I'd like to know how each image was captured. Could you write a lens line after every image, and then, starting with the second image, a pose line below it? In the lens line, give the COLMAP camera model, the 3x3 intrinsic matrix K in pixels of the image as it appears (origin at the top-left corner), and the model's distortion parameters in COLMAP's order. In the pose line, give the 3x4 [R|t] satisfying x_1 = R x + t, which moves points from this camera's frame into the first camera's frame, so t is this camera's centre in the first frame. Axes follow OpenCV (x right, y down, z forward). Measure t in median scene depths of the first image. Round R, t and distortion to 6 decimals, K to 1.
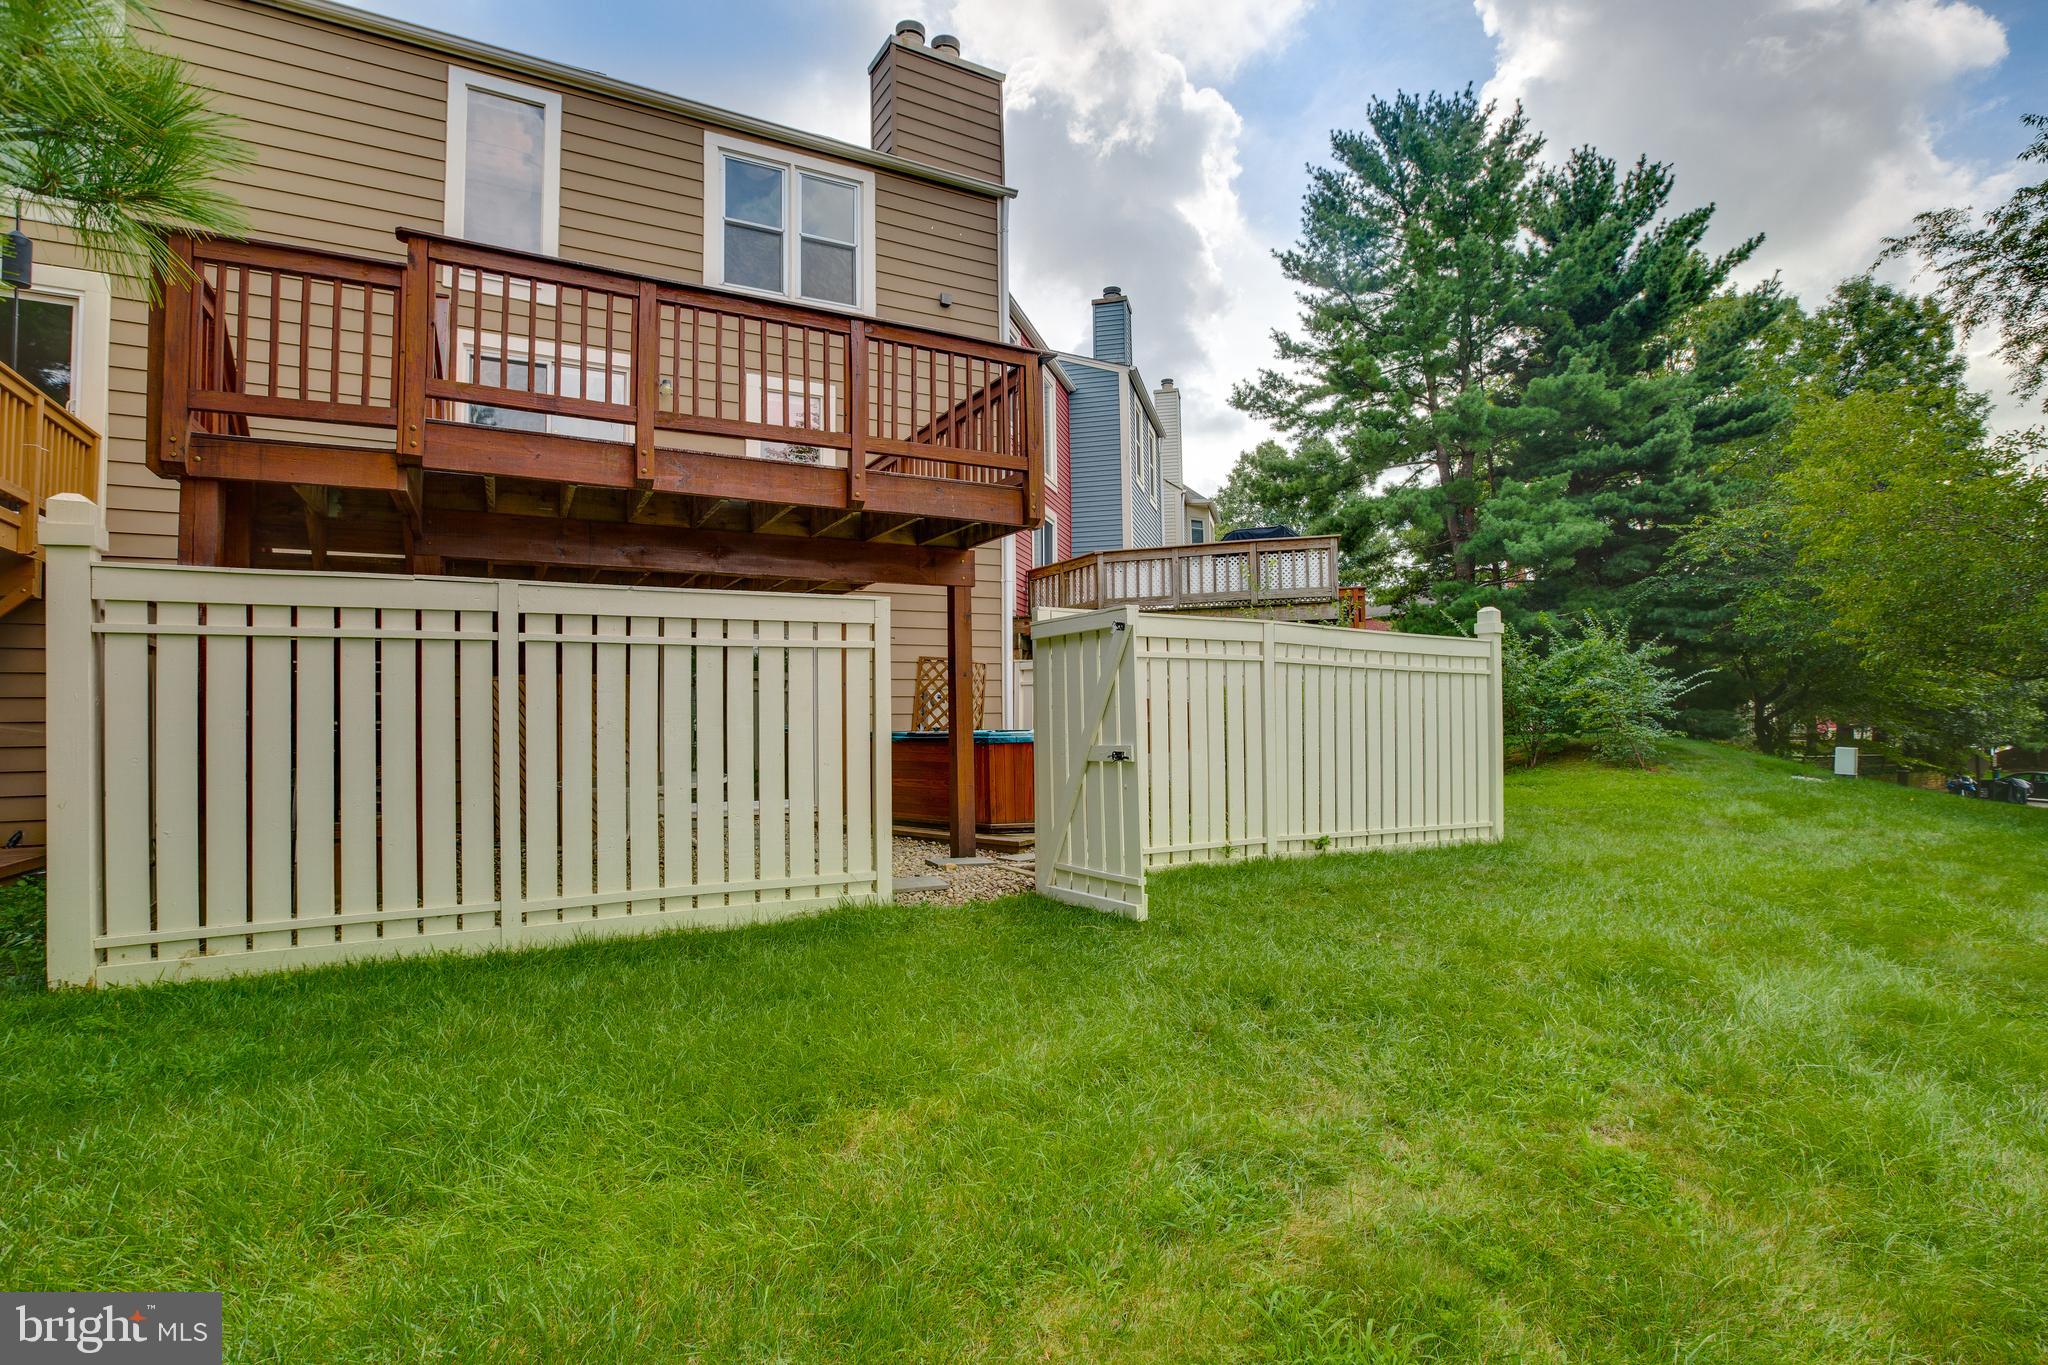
lens RADIAL K [[965.8, 0, 1016.0], [0, 965.8, 679.0], [0, 0, 1]] dist [-0.025068, -0.000282]
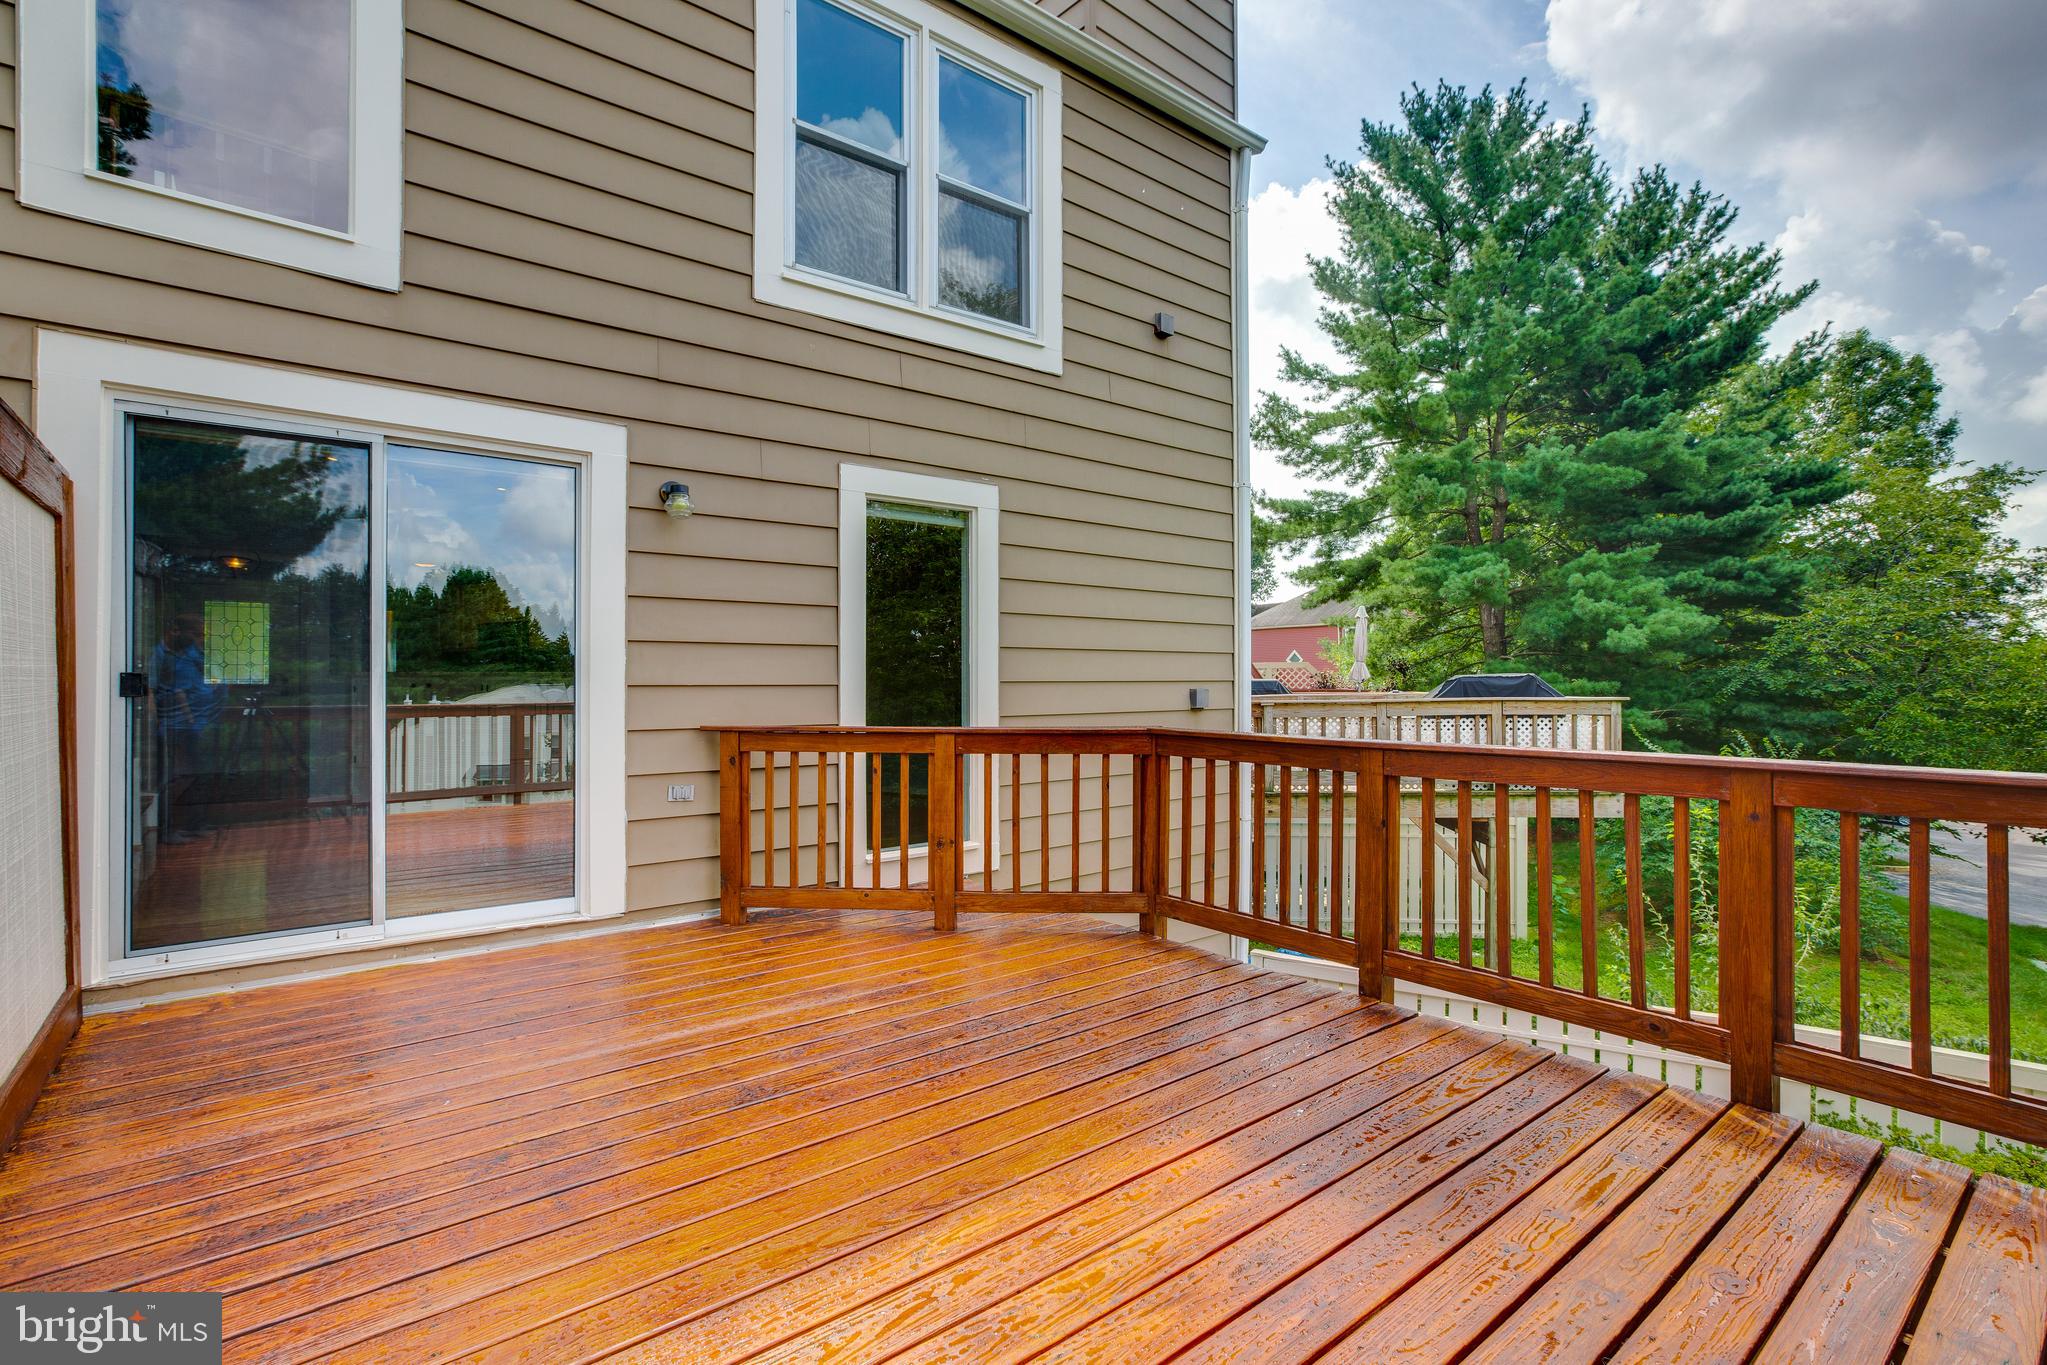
lens RADIAL K [[948.5, 0, 1034.4], [0, 948.5, 665.4], [0, 0, 1]] dist [0.000543, 0.000412]
pose [[0.984716, 0.017243, 0.173310, -0.110088], [-0.019709, 0.999727, 0.012519, -0.093904], [-0.173047, -0.015744, 0.984788, 0.217430]]
